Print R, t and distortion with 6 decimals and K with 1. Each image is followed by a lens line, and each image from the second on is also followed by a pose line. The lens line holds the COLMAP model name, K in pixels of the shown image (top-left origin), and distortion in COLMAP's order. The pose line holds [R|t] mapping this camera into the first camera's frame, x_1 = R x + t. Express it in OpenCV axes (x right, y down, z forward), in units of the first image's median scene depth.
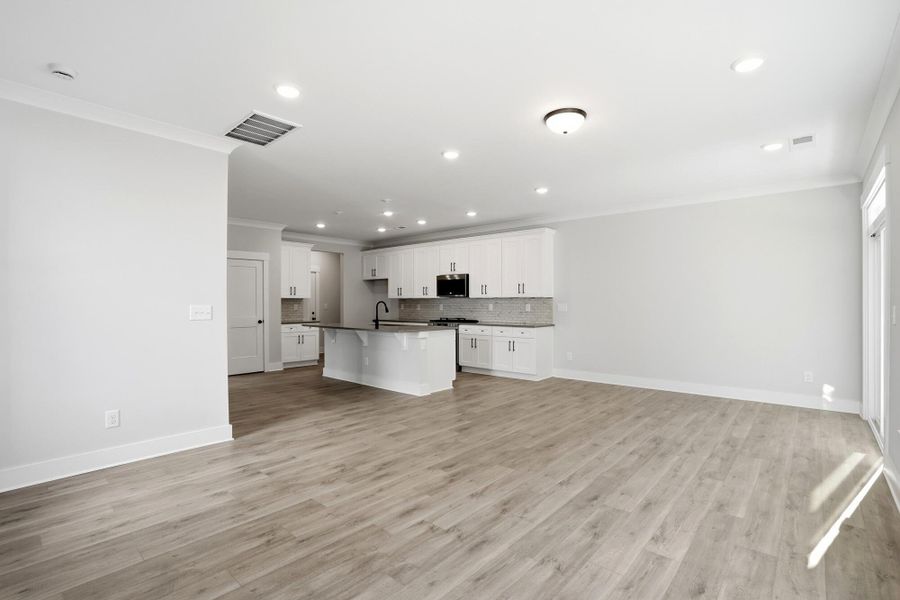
lens RADIAL K [[421.1, 0, 452.7], [0, 421.1, 301.3], [0, 0, 1]] dist [-0.061804, 0.022150]
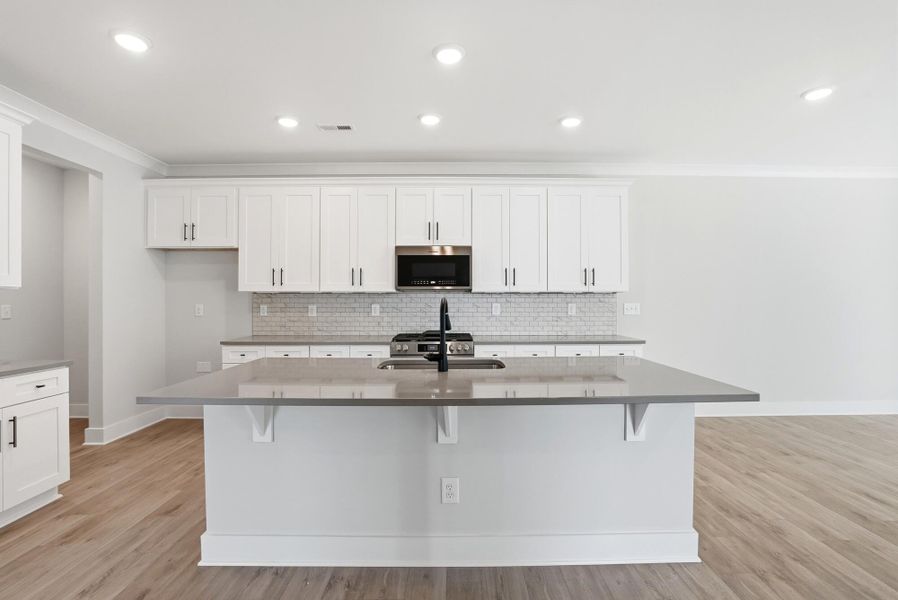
lens RADIAL K [[429.6, 0, 449.0], [0, 429.6, 300.0], [0, 0, 1]] dist [-0.058910, 0.023216]
pose [[0.745903, -0.003767, 0.666043, -0.571422], [-0.002024, 0.999967, 0.007922, -0.004224], [-0.666051, -0.007257, 0.745871, 1.043379]]
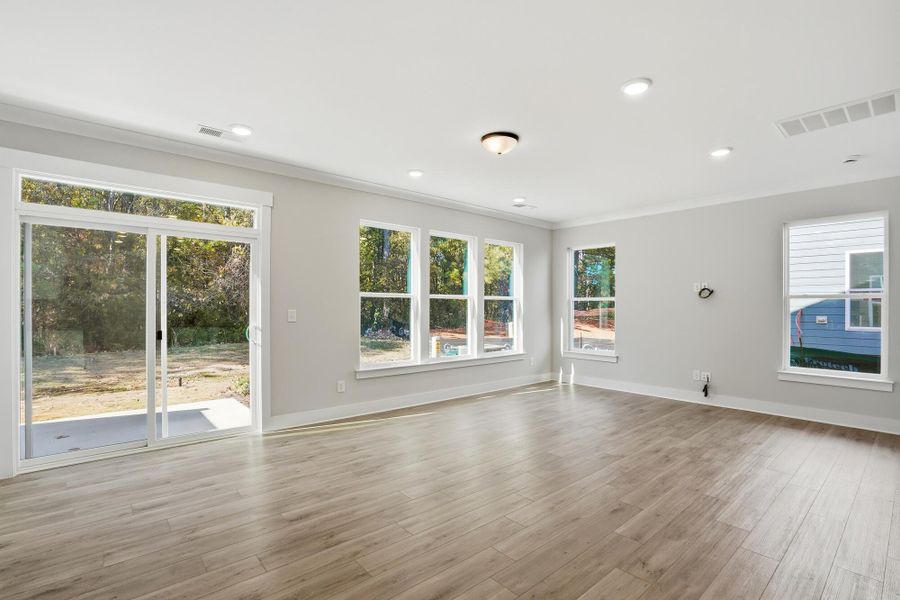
lens RADIAL K [[421.1, 0, 452.7], [0, 421.1, 301.3], [0, 0, 1]] dist [-0.061804, 0.022150]
pose [[-0.991168, -0.003620, 0.132561, 0.169650], [-0.005862, 0.999846, -0.016527, 0.001274], [-0.132481, -0.017158, -0.991037, 1.453953]]
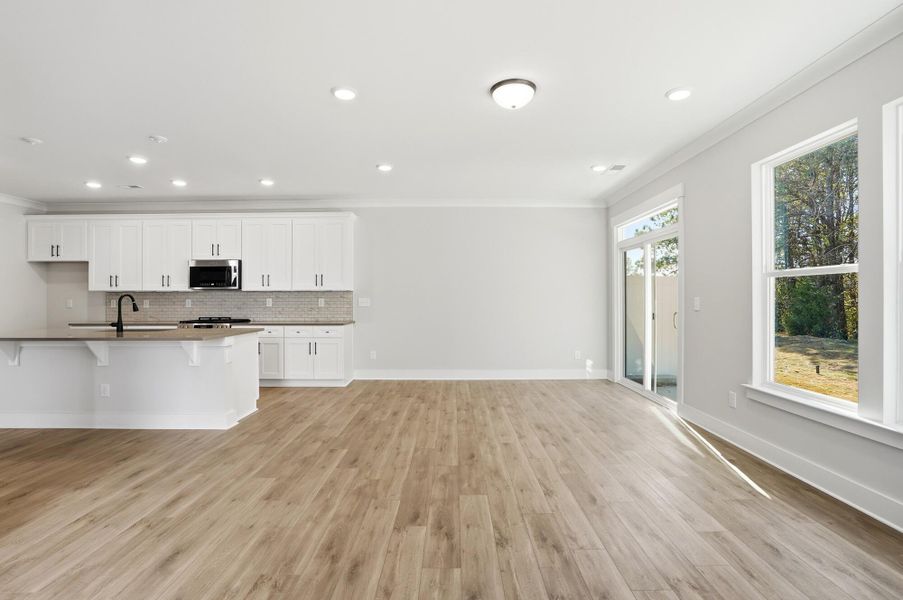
lens RADIAL K [[422.5, 0, 454.2], [0, 422.5, 301.3], [0, 0, 1]] dist [-0.061804, 0.022150]
pose [[0.749255, -0.004038, 0.662270, -0.295521], [-0.001337, 0.999970, 0.007610, 0.008166], [-0.662281, -0.006588, 0.749227, 0.278179]]
